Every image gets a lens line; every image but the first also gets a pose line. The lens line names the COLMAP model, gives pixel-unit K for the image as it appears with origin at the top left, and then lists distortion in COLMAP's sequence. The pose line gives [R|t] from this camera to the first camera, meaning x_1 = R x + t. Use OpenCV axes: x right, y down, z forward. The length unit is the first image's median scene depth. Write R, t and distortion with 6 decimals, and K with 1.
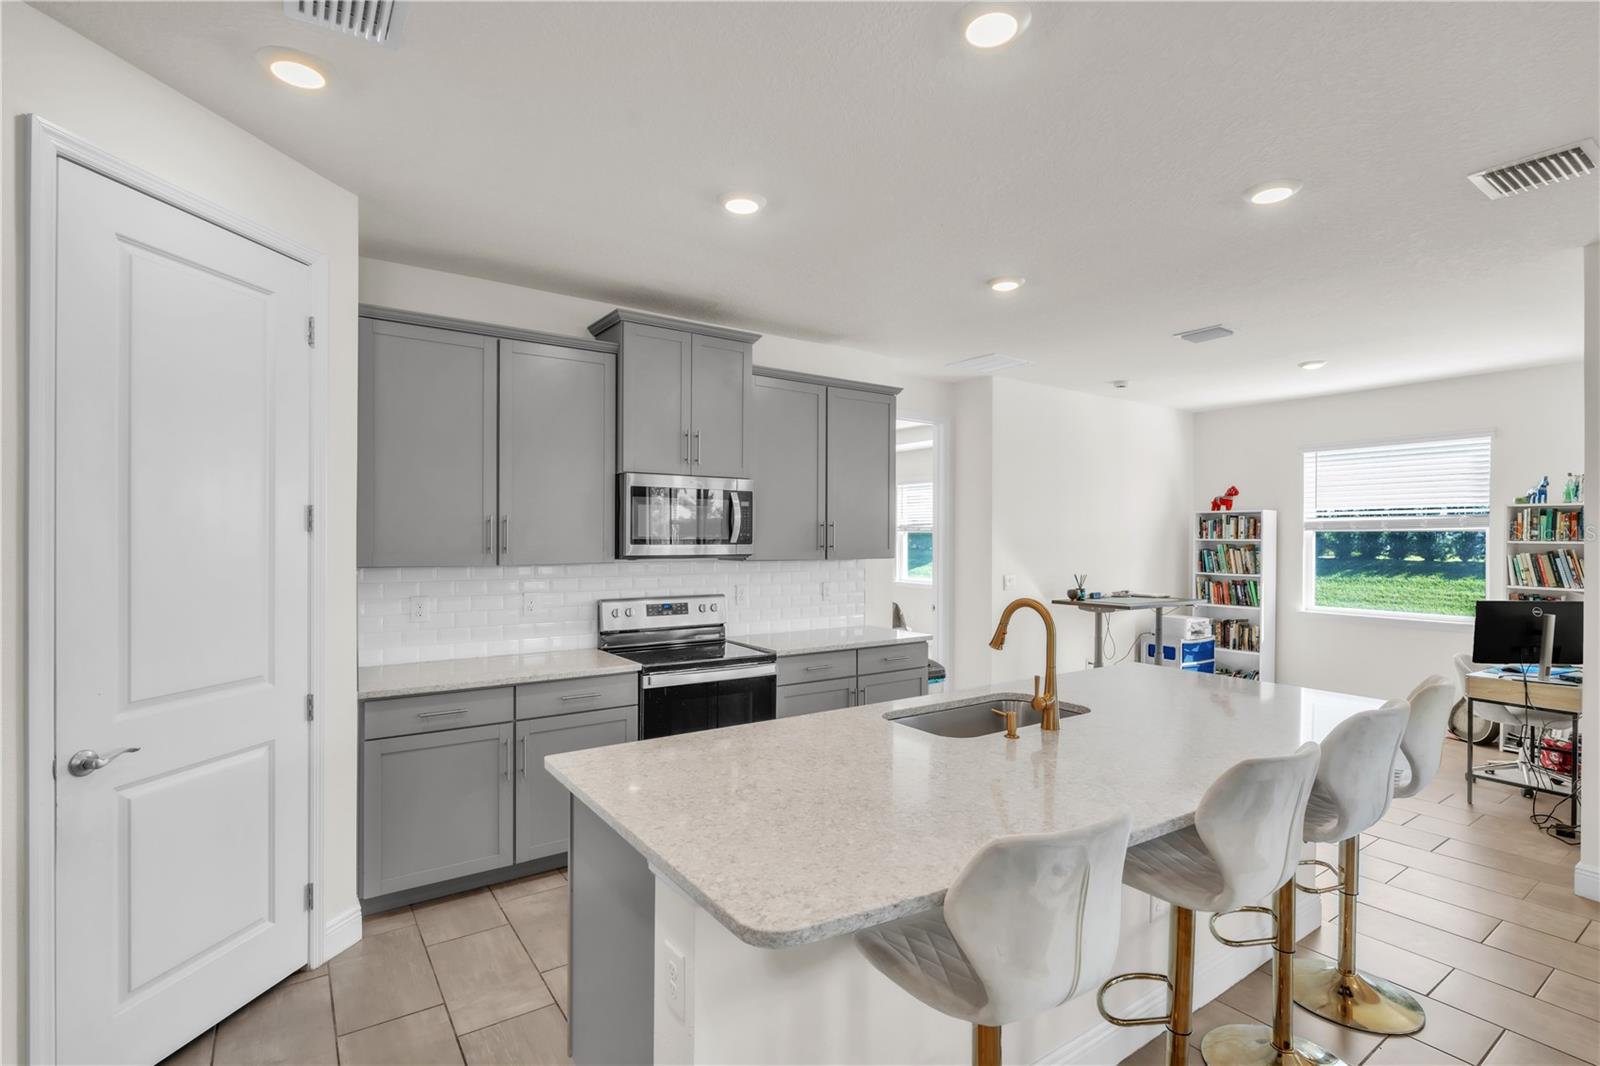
lens RADIAL K [[750.9, 0, 797.5], [0, 750.9, 540.7], [0, 0, 1]] dist [-0.000834, -0.000114]
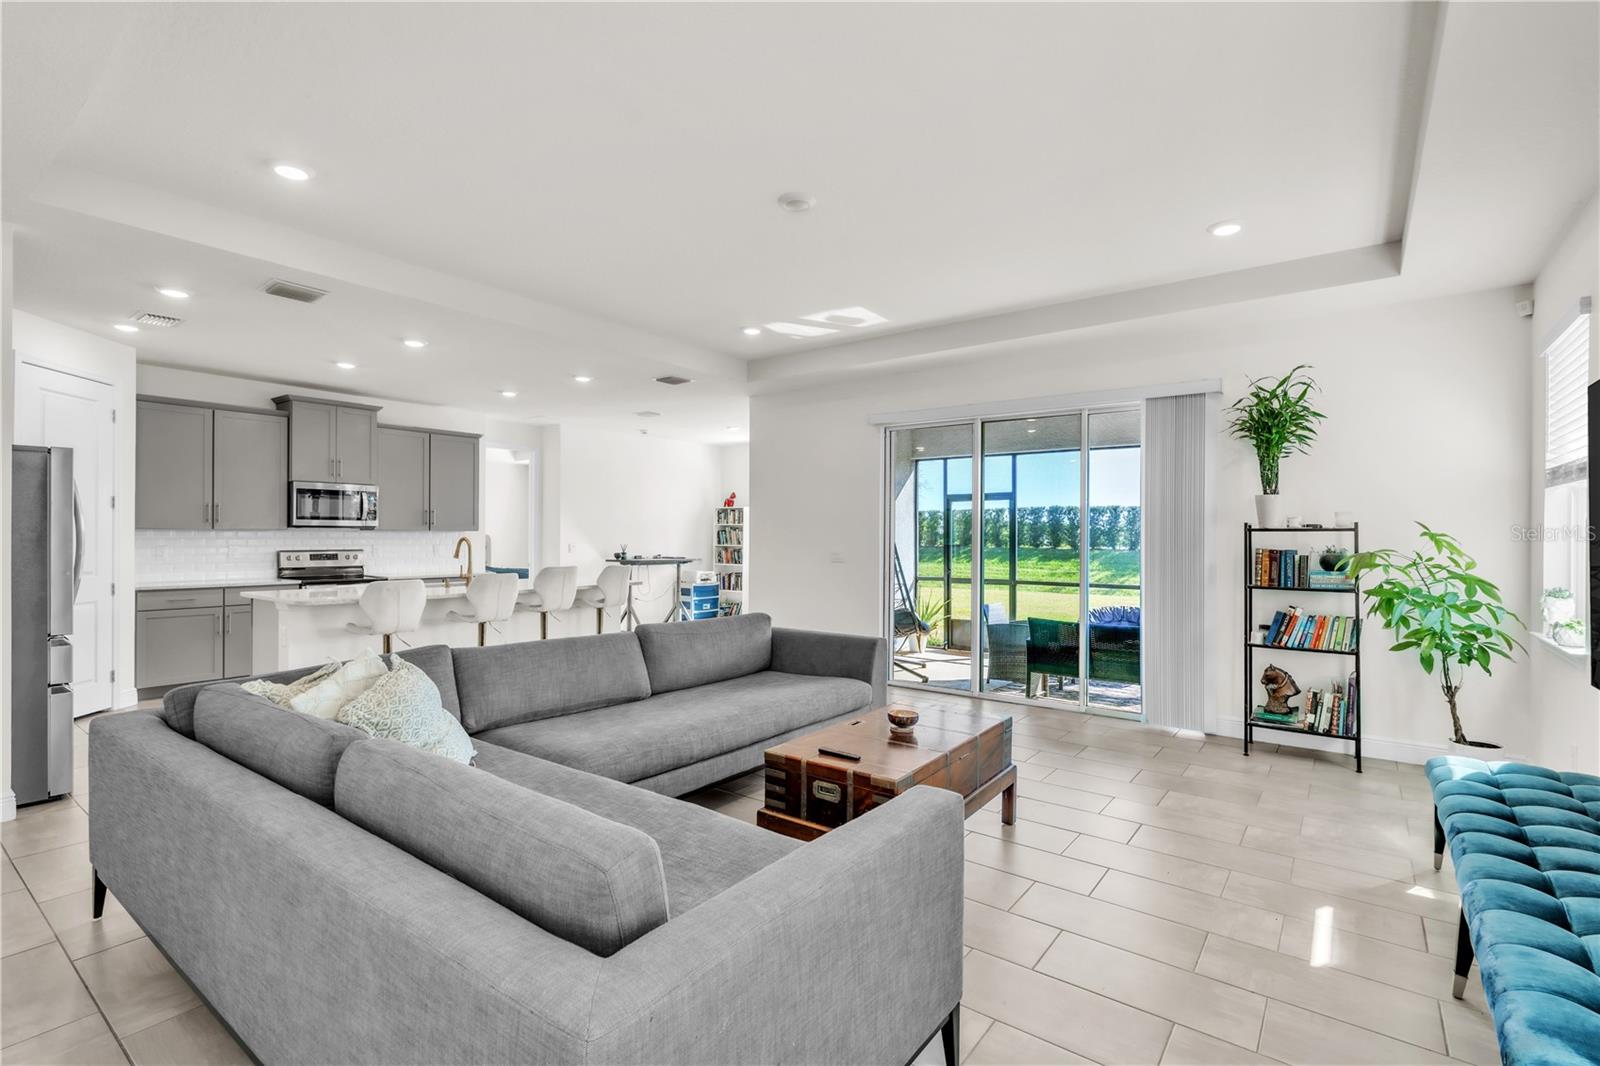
lens RADIAL K [[738.5, 0, 799.2], [0, 738.5, 534.1], [0, 0, 1]] dist [-0.003005, -0.000178]
pose [[0.950591, -0.000706, 0.310444, 0.257614], [0.002346, 0.999985, -0.004908, 0.034899], [-0.310436, 0.005393, 0.950579, -0.734823]]
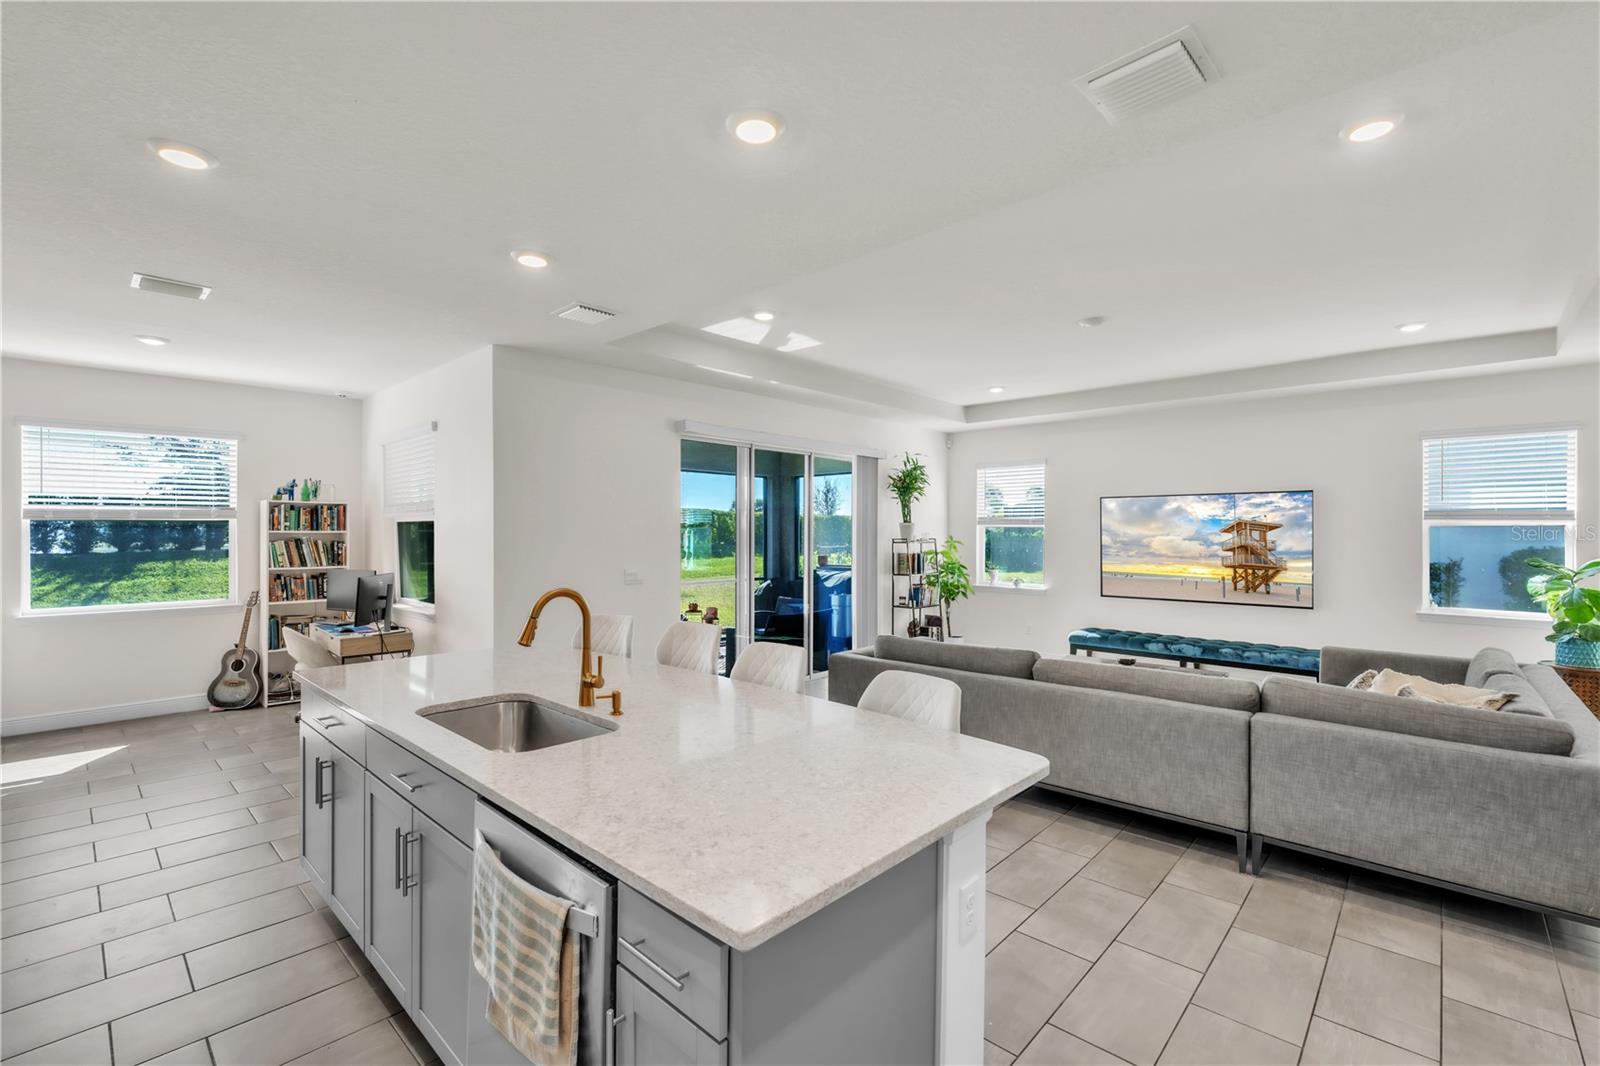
lens RADIAL K [[693.1, 0, 800.0], [0, 693.1, 533.0], [0, 0, 1]] dist [-0.006649, -0.000111]
pose [[-0.209018, -0.007502, 0.977883, -0.288465], [0.002045, 0.999965, 0.008109, -0.003227], [-0.977910, 0.003695, -0.208996, 0.375468]]
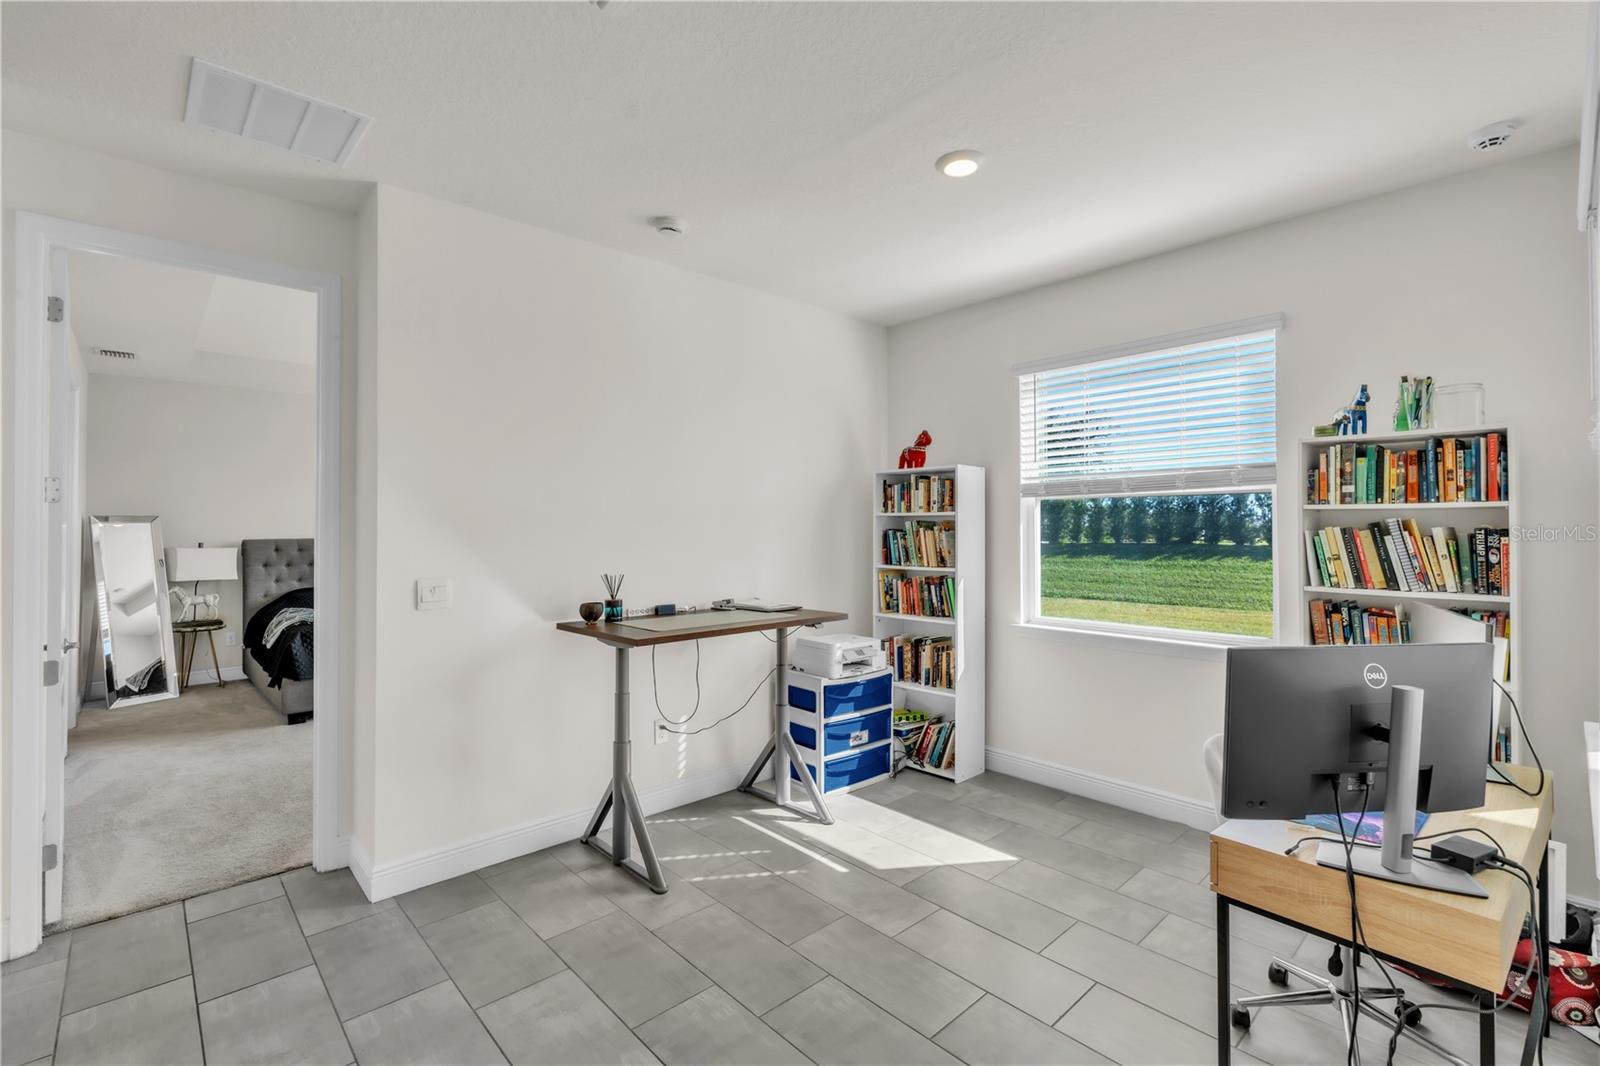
lens RADIAL K [[714.1, 0, 803.9], [0, 714.1, 519.4], [0, 0, 1]] dist [-0.002257, -0.000050]
pose [[0.989731, -0.004876, 0.142860, 0.476695], [0.007238, 0.999846, -0.016018, 0.015319], [-0.142760, 0.016887, 0.989613, 0.501253]]
